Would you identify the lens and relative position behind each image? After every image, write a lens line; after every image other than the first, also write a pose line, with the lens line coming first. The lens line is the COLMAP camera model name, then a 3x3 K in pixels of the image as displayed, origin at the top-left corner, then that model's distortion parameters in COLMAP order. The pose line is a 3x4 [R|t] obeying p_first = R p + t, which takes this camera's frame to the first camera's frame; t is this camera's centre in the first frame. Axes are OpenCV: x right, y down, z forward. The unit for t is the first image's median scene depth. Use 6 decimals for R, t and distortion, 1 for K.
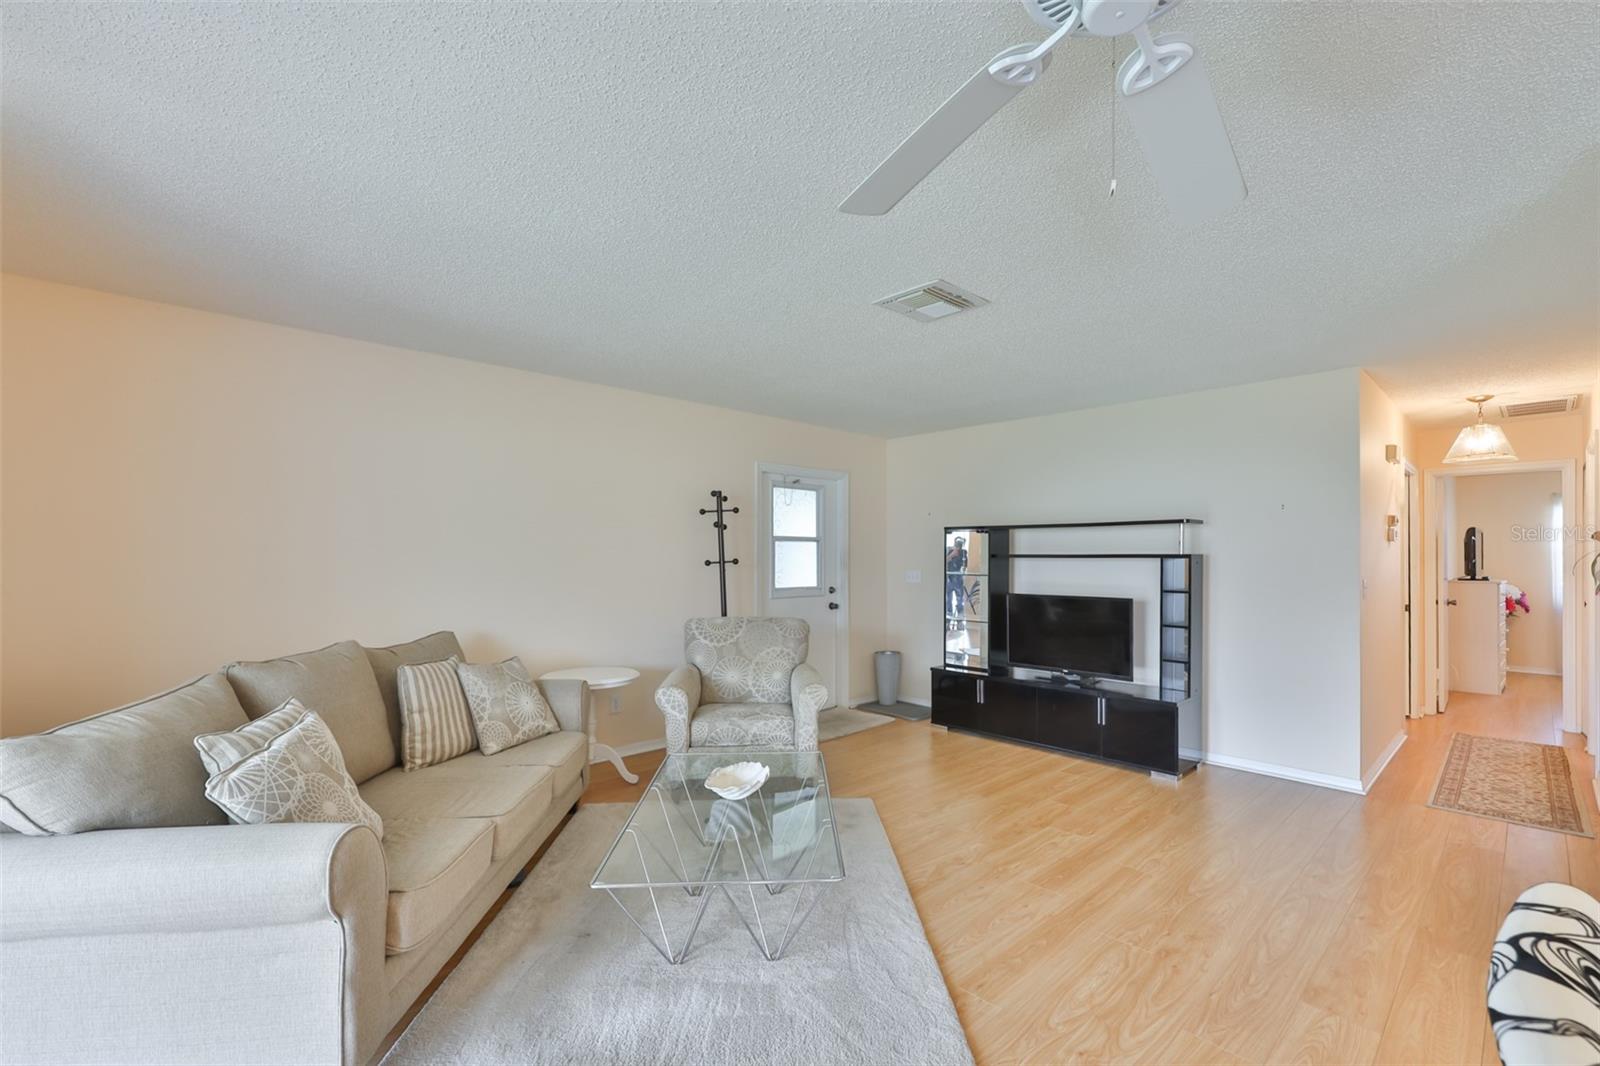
lens RADIAL K [[689.4, 0, 826.5], [0, 689.4, 563.4], [0, 0, 1]] dist [-0.006461, 0.000553]
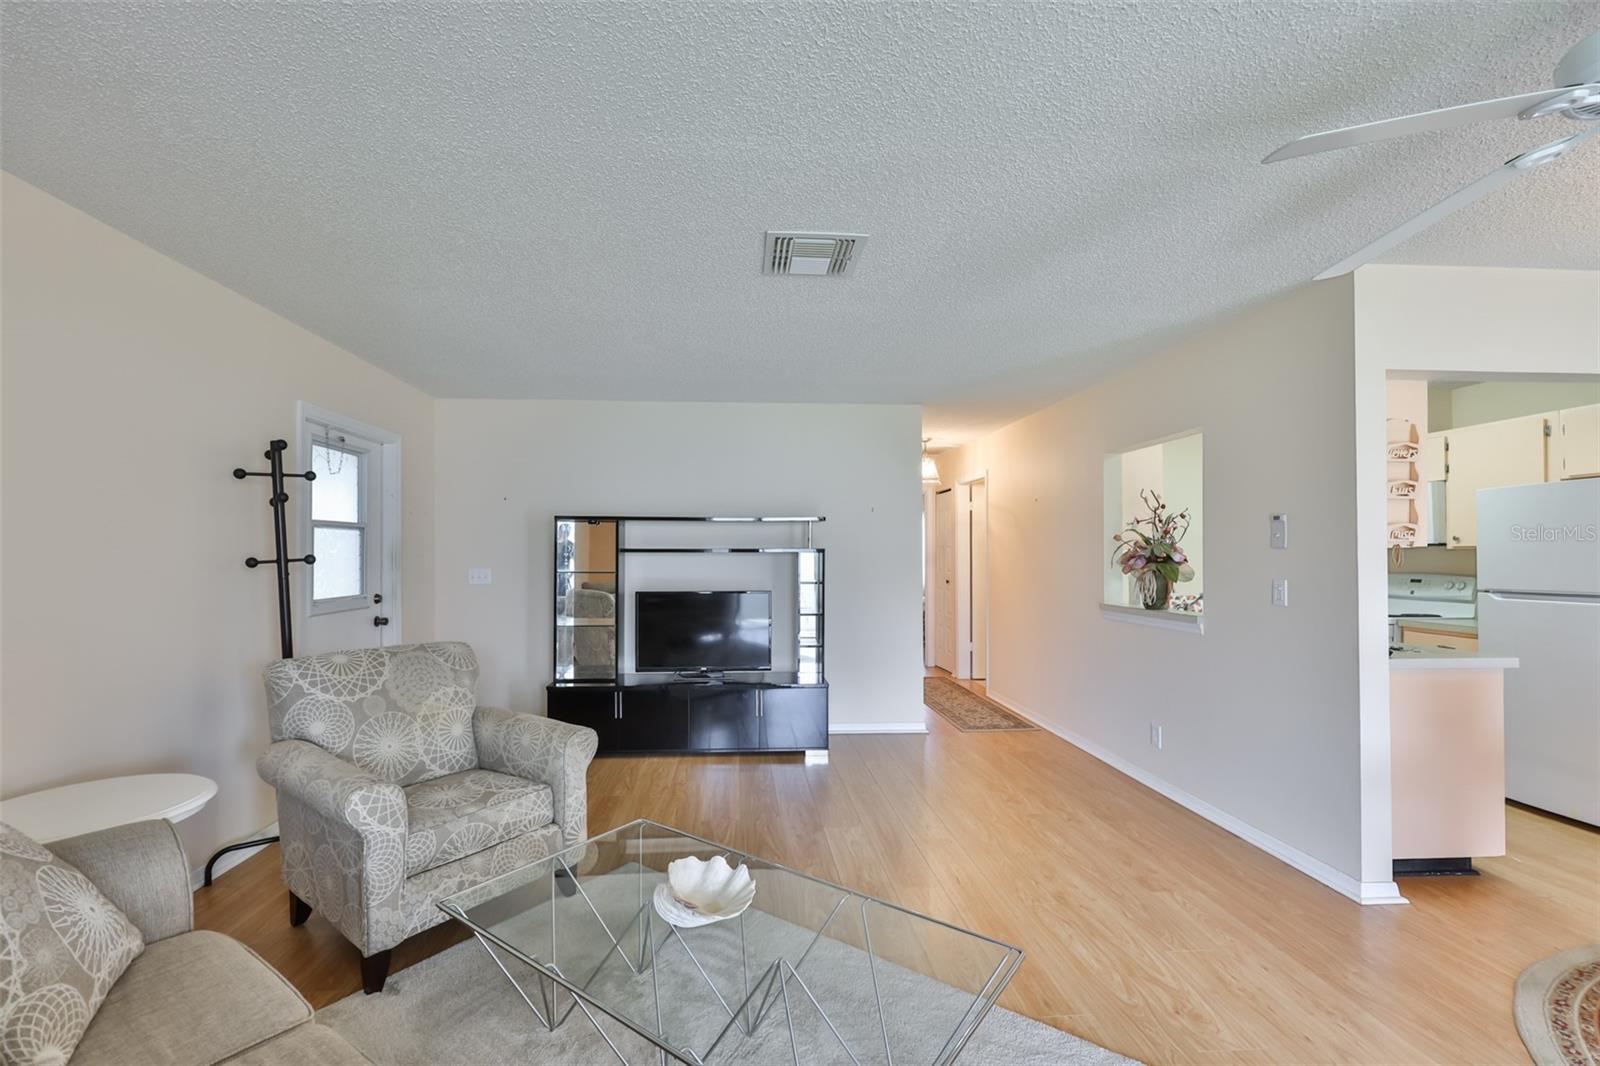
lens RADIAL K [[689.4, 0, 772.3], [0, 689.4, 554.0], [0, 0, 1]] dist [-0.006461, 0.000553]
pose [[0.656590, -0.004330, 0.754236, -0.356069], [0.008973, 0.999958, -0.002071, -0.003107], [-0.754195, 0.008128, 0.656601, 0.319176]]
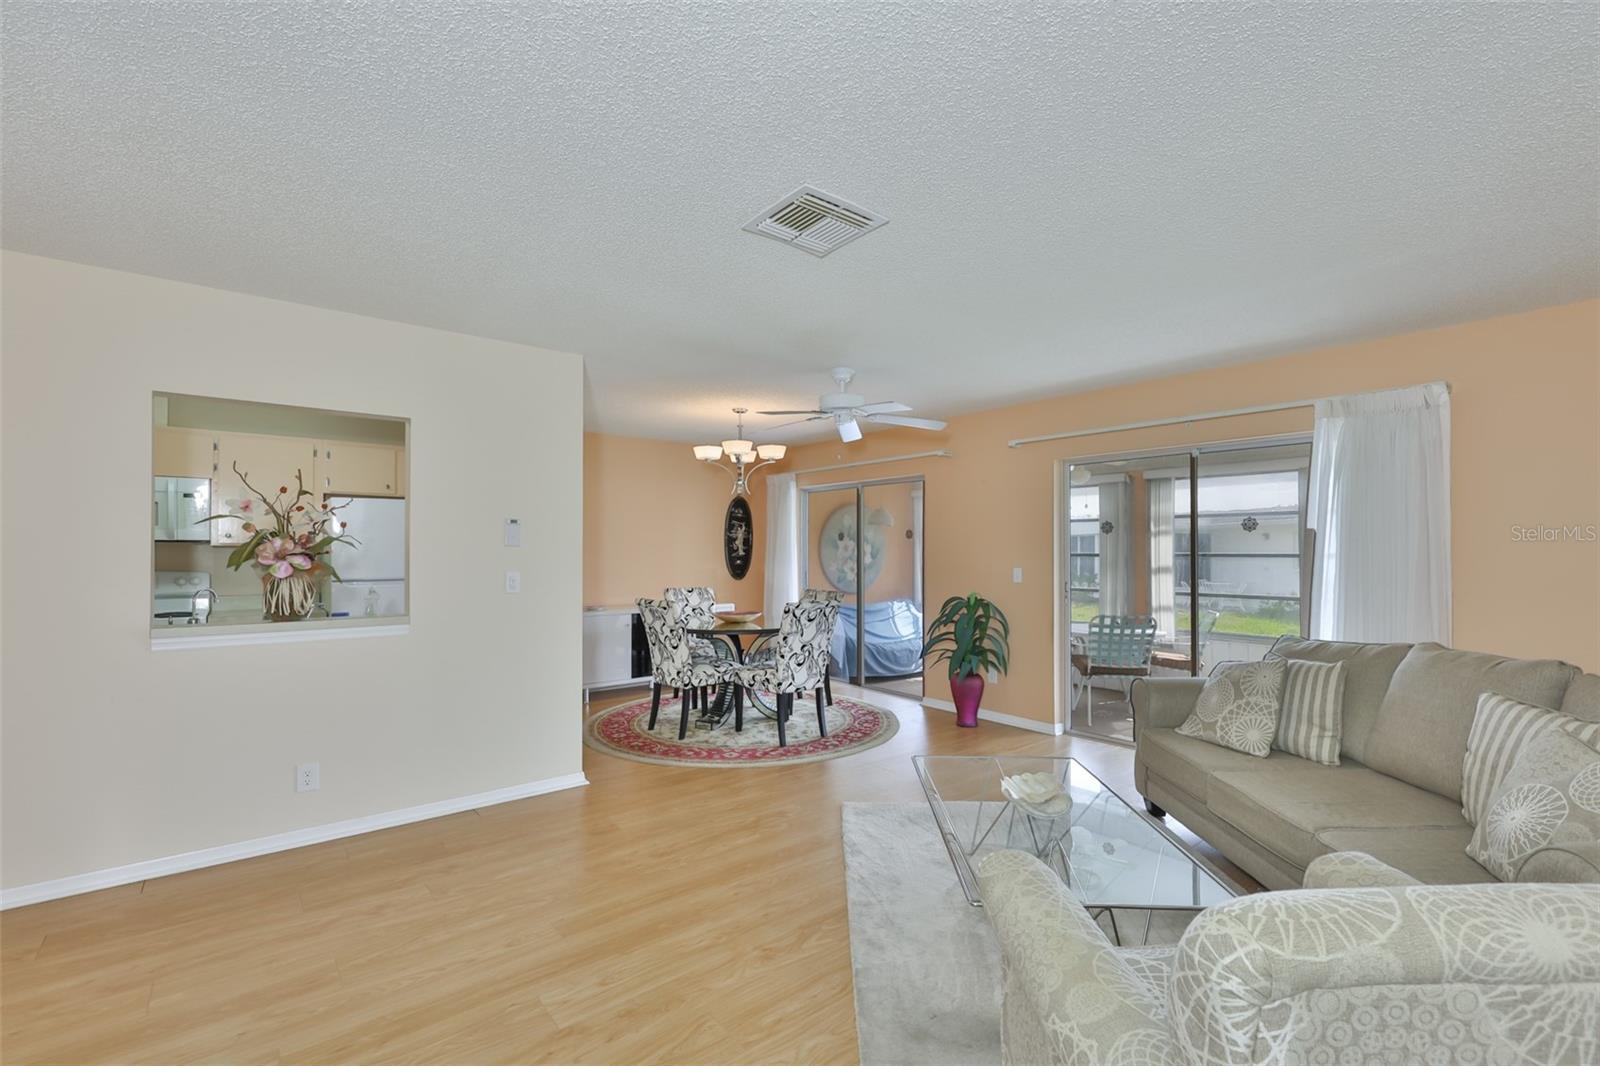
lens RADIAL K [[689.4, 0, 807.0], [0, 689.4, 544.3], [0, 0, 1]] dist [-0.006461, 0.000553]
pose [[-0.996015, -0.006086, 0.088976, 0.059449], [-0.006583, 0.999964, -0.005292, -0.006090], [-0.088940, -0.005857, -0.996020, 1.189825]]
